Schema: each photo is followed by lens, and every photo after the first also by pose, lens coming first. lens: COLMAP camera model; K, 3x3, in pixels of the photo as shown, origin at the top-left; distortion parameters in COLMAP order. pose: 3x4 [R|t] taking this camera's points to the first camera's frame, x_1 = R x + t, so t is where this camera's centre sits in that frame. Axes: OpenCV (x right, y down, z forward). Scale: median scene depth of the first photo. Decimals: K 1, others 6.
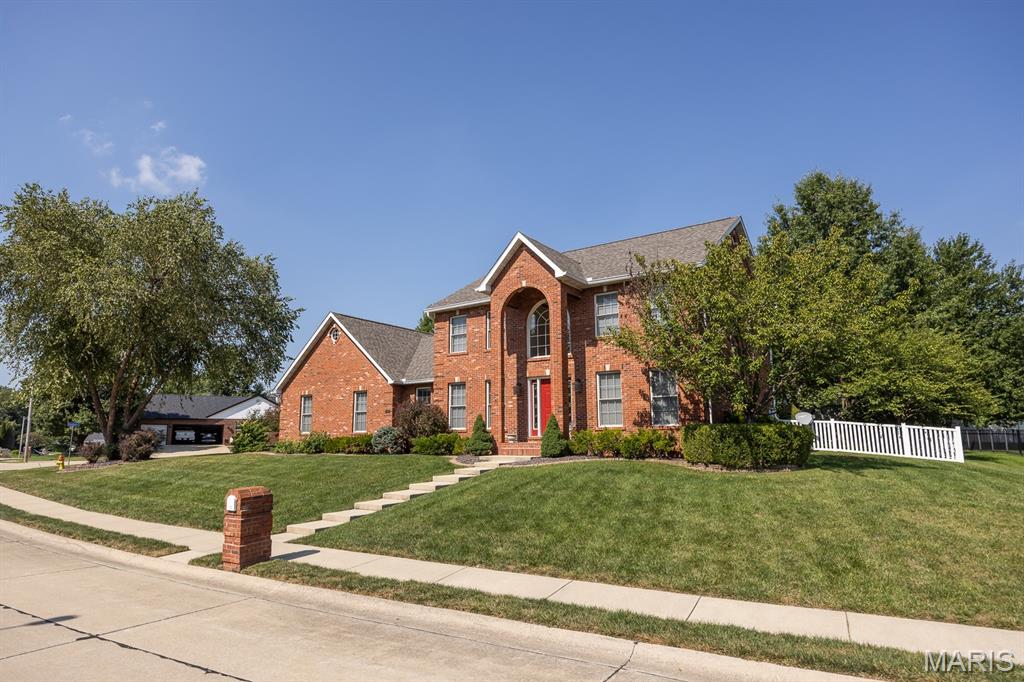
lens RADIAL K [[617.7, 0, 512.0], [0, 617.7, 341.1], [0, 0, 1]] dist [0.002276, 0.000532]
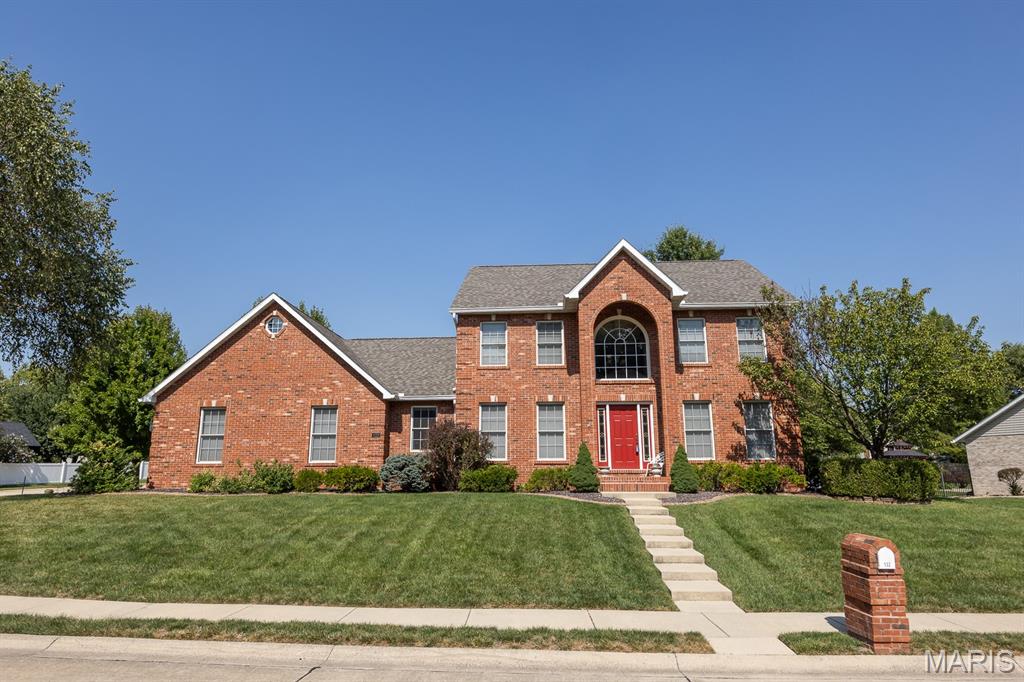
lens RADIAL K [[595.3, 0, 511.9], [0, 595.3, 339.9], [0, 0, 1]] dist [0.015394, -0.002203]
pose [[0.841908, 0.124449, 0.525075, -0.546133], [-0.087207, 0.991631, -0.095199, 0.063796], [-0.532528, 0.034358, 0.845715, 0.346849]]
